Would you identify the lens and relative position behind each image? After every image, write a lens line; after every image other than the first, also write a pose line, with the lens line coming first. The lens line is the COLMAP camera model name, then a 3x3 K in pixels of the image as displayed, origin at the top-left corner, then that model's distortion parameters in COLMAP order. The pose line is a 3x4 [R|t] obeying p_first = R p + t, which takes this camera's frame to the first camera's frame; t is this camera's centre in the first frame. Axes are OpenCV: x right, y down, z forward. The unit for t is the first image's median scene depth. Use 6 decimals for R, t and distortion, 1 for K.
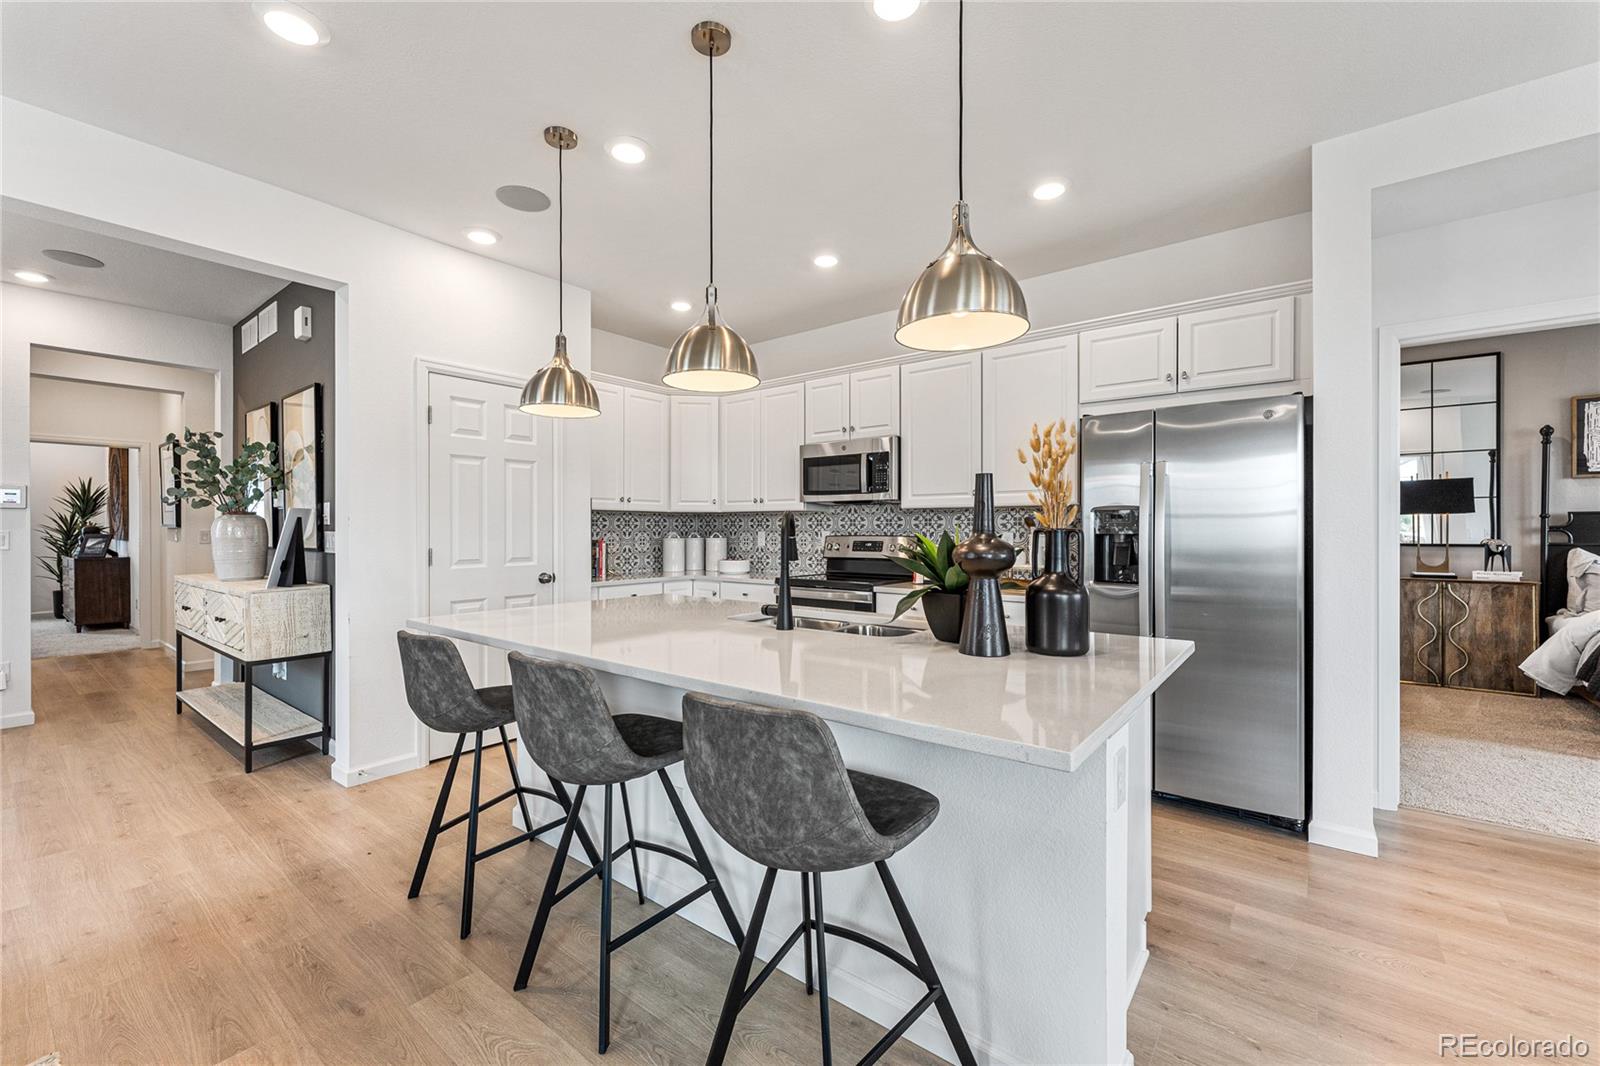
lens RADIAL K [[652.6, 0, 790.6], [0, 652.6, 530.9], [0, 0, 1]] dist [0.002088, -0.000502]
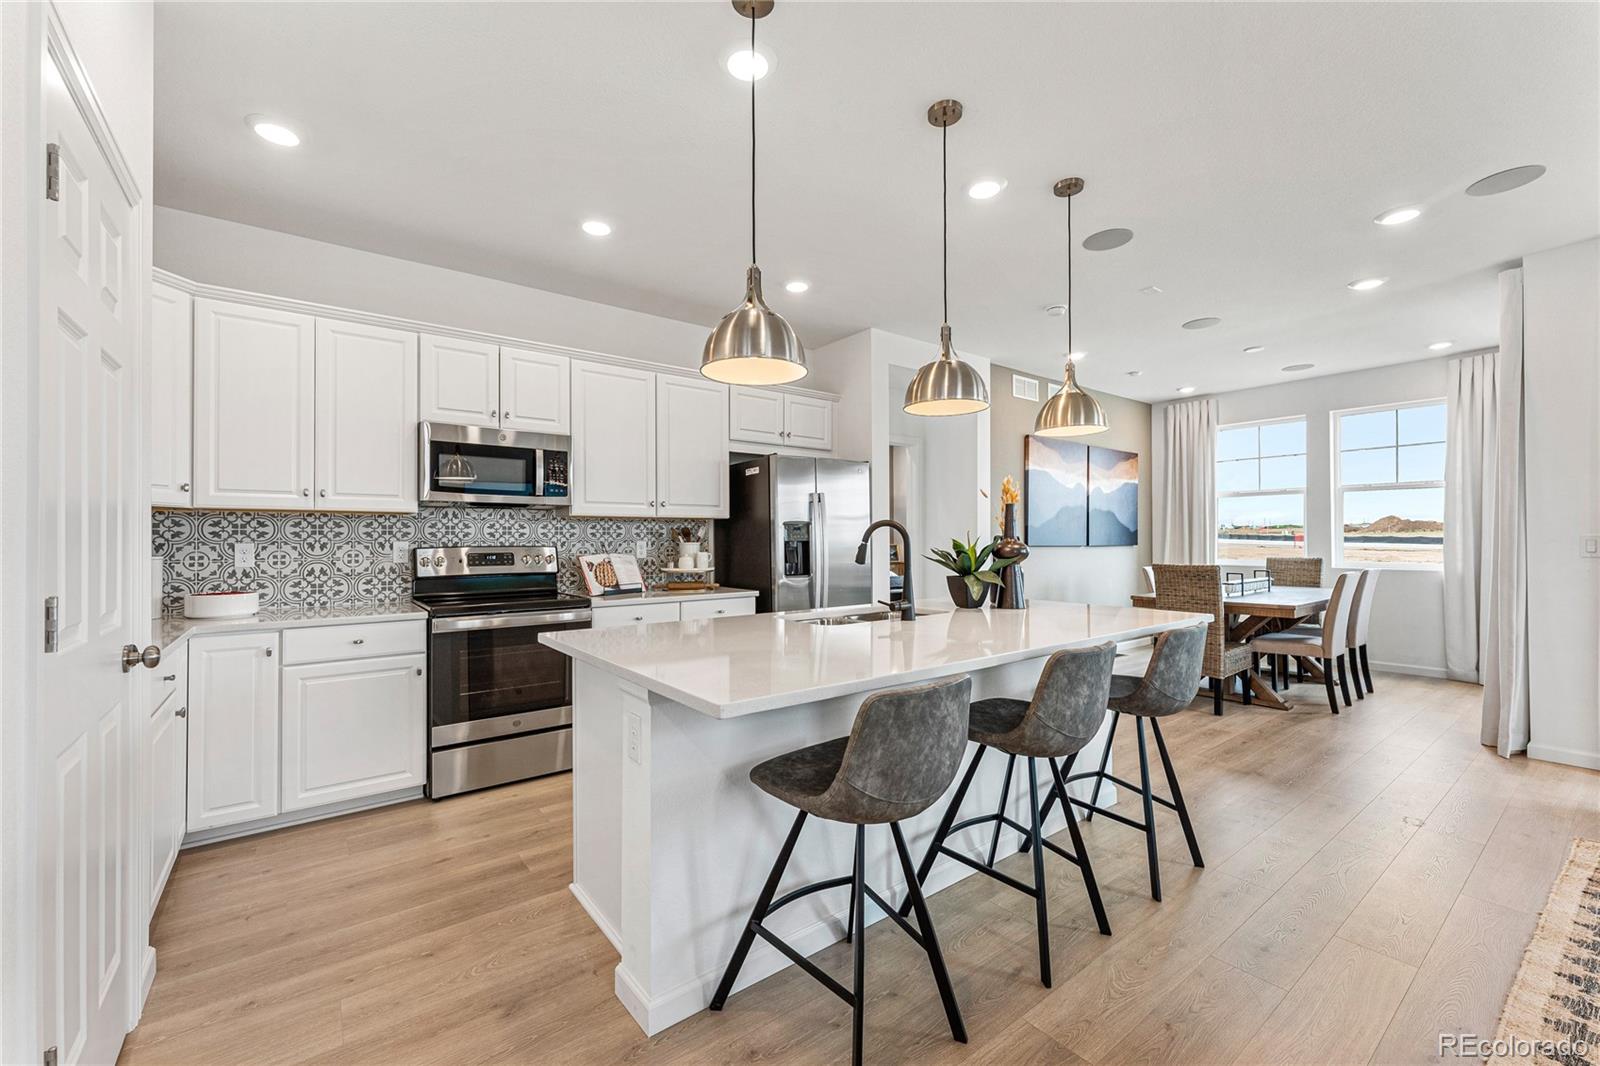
lens RADIAL K [[652.6, 0, 797.3], [0, 652.6, 534.8], [0, 0, 1]] dist [0.002088, -0.000502]
pose [[0.245013, 0.006114, 0.969500, -0.737820], [0.006348, 0.999949, -0.007910, 0.001798], [-0.969499, 0.008092, 0.244962, 0.550799]]
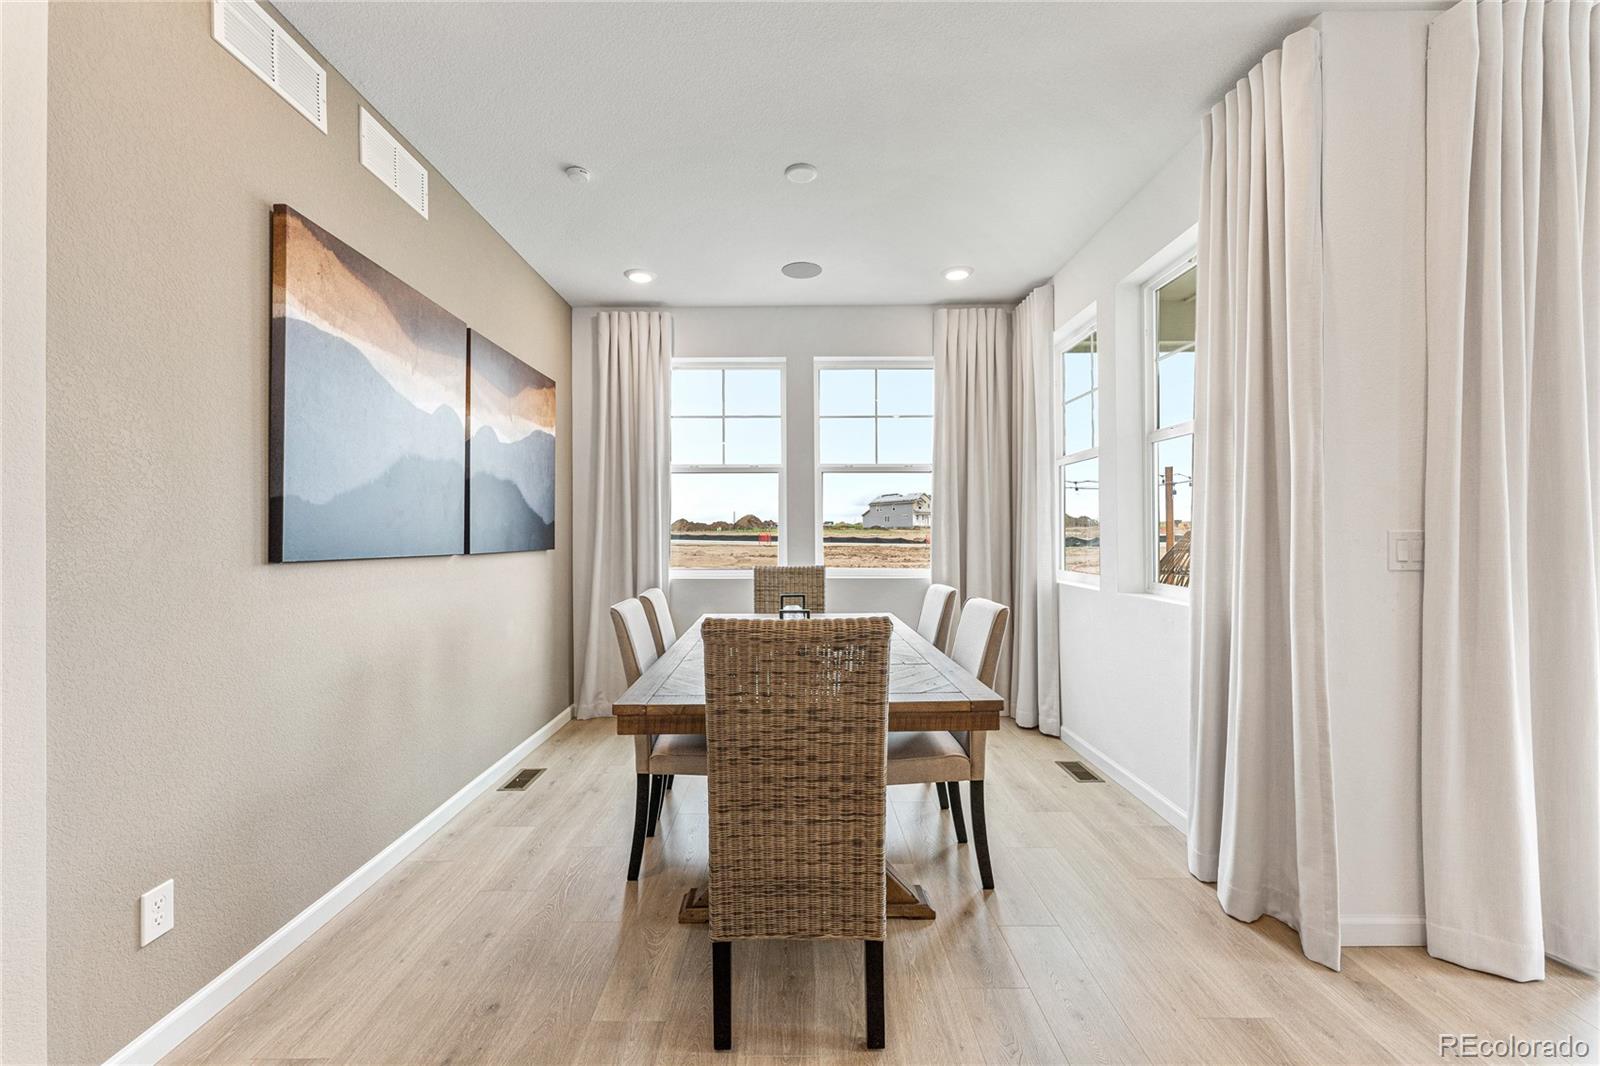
lens RADIAL K [[652.6, 0, 808.8], [0, 652.6, 533.3], [0, 0, 1]] dist [0.002088, -0.000502]
pose [[-0.638709, 0.003069, 0.769442, 0.363318], [0.004320, 0.999991, -0.000403, -0.000019], [-0.769436, 0.003066, -0.638717, 0.396124]]
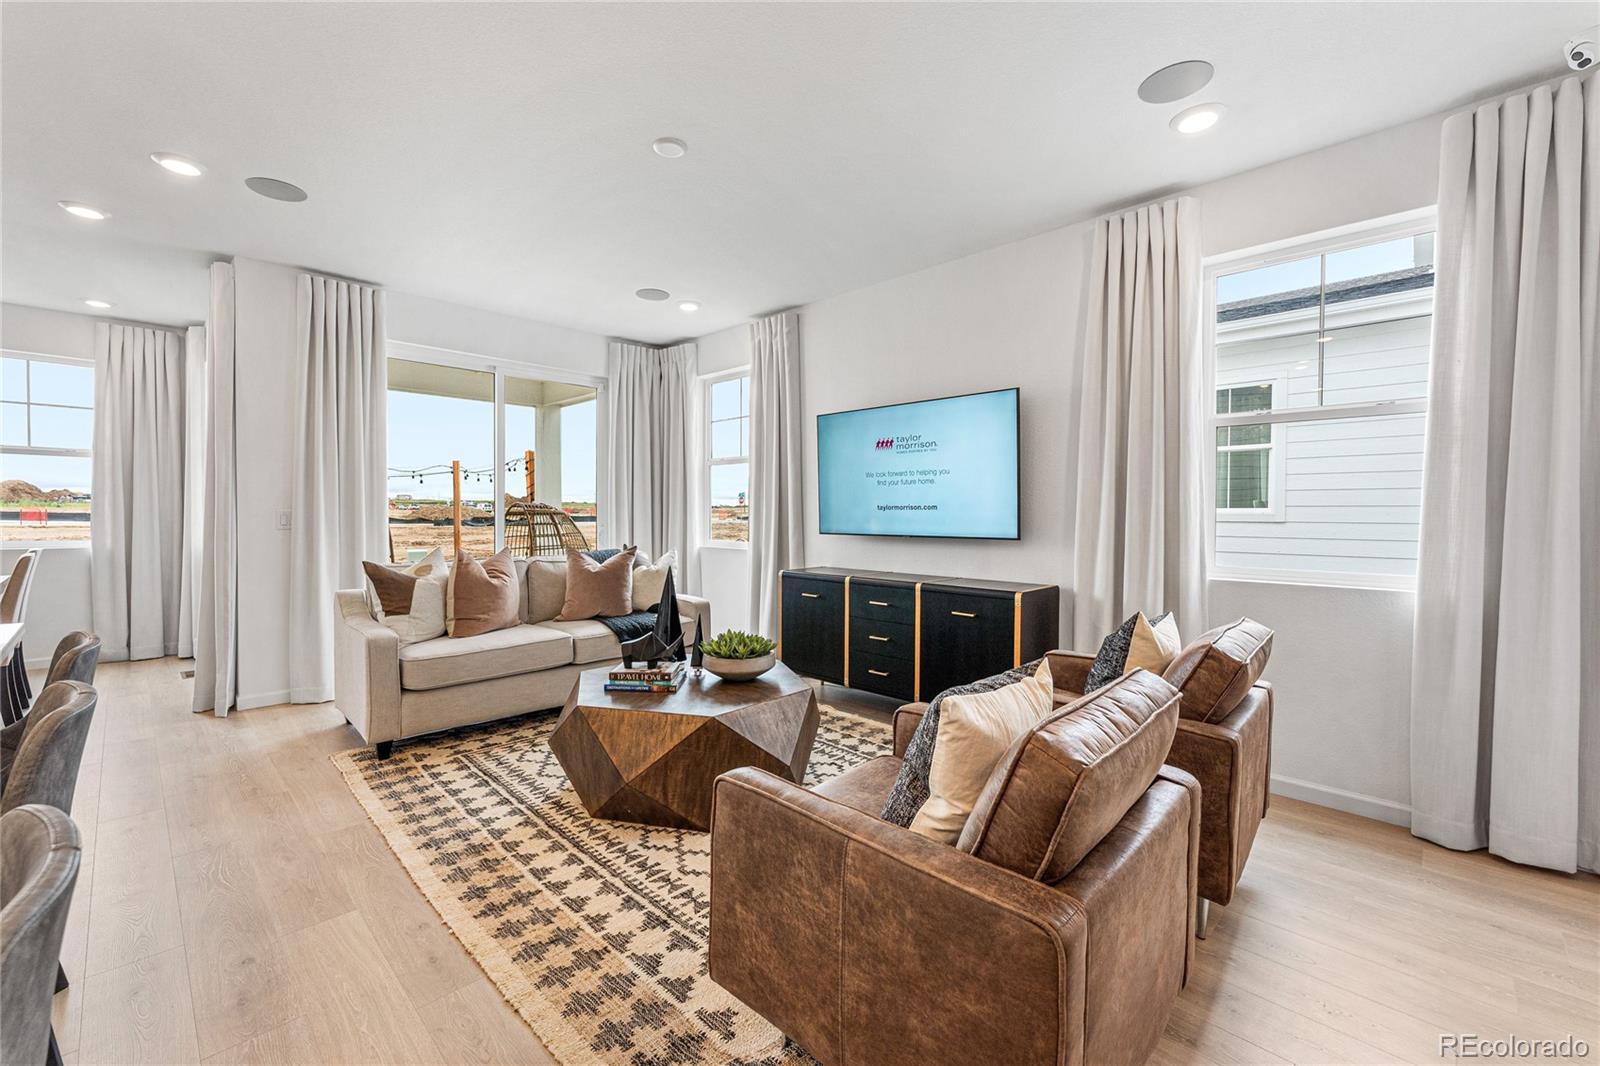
lens RADIAL K [[652.6, 0, 794.5], [0, 652.6, 529.1], [0, 0, 1]] dist [0.002088, -0.000502]
pose [[-0.994811, -0.008228, 0.101409, -0.544729], [-0.005904, 0.999714, 0.023190, 0.001761], [-0.101570, 0.022471, -0.994575, 0.716251]]
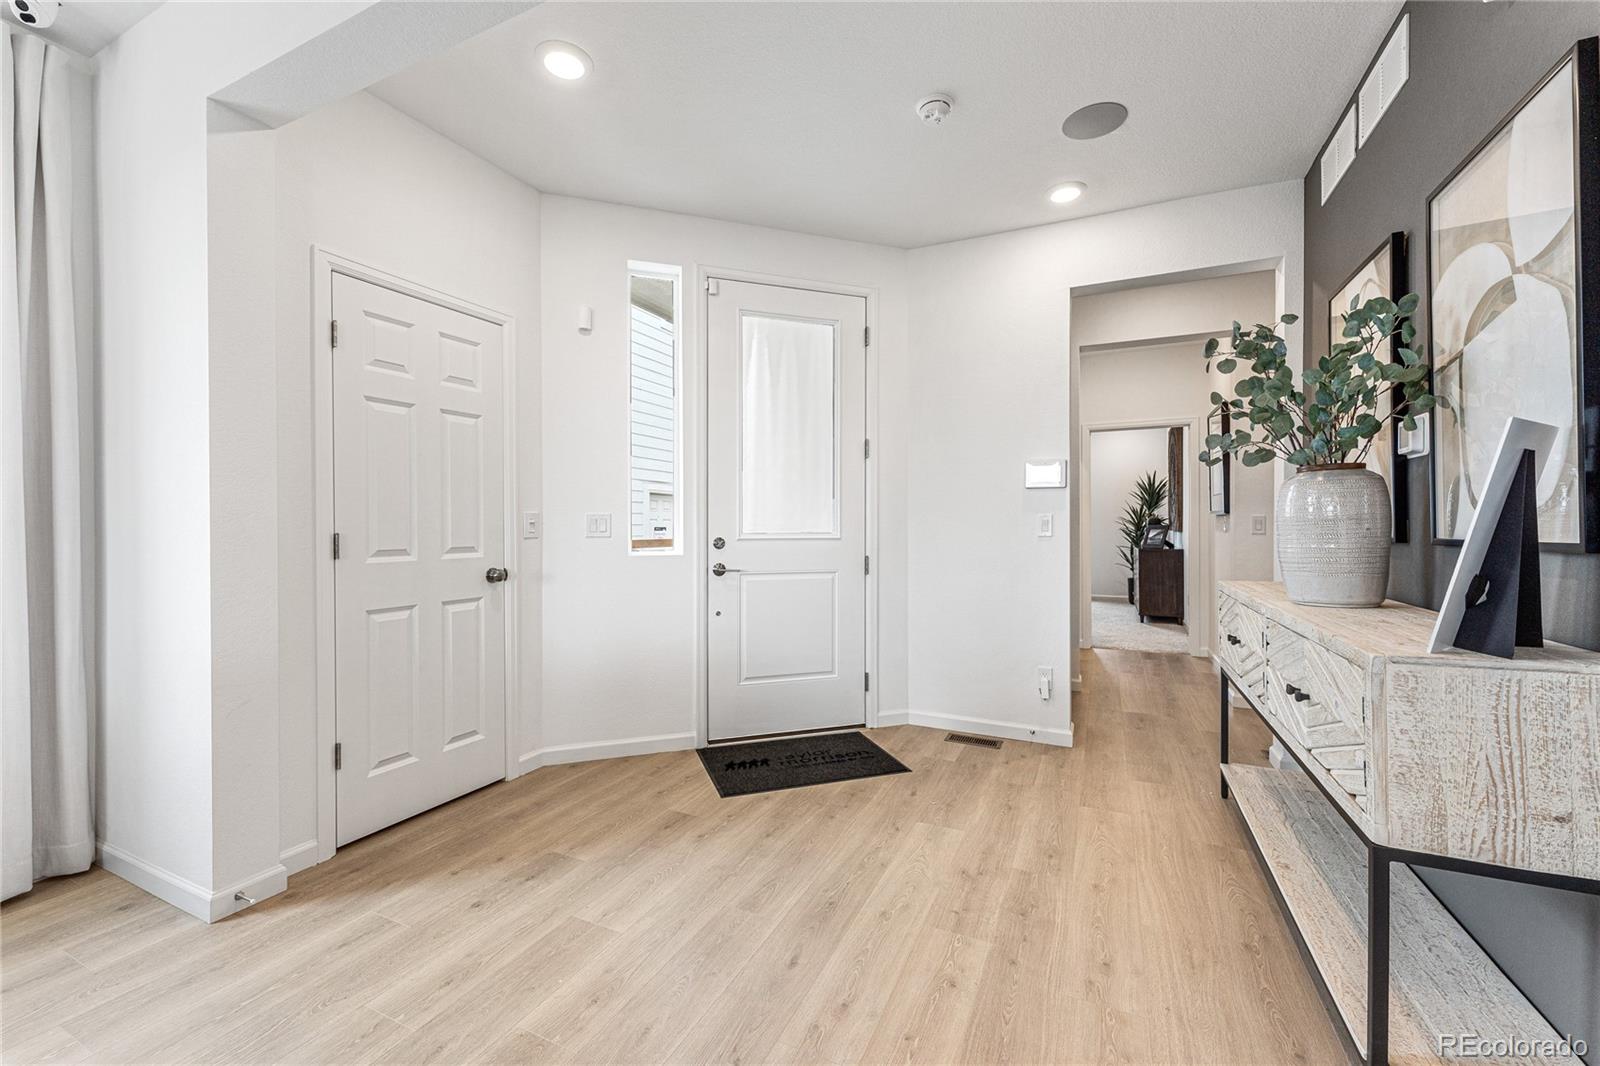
lens RADIAL K [[652.6, 0, 796.6], [0, 652.6, 527.6], [0, 0, 1]] dist [0.002088, -0.000502]
pose [[0.228716, 0.001647, -0.973492, -0.504927], [-0.001590, 0.999998, 0.001318, 0.018888], [0.973492, 0.001247, 0.228718, 0.549942]]
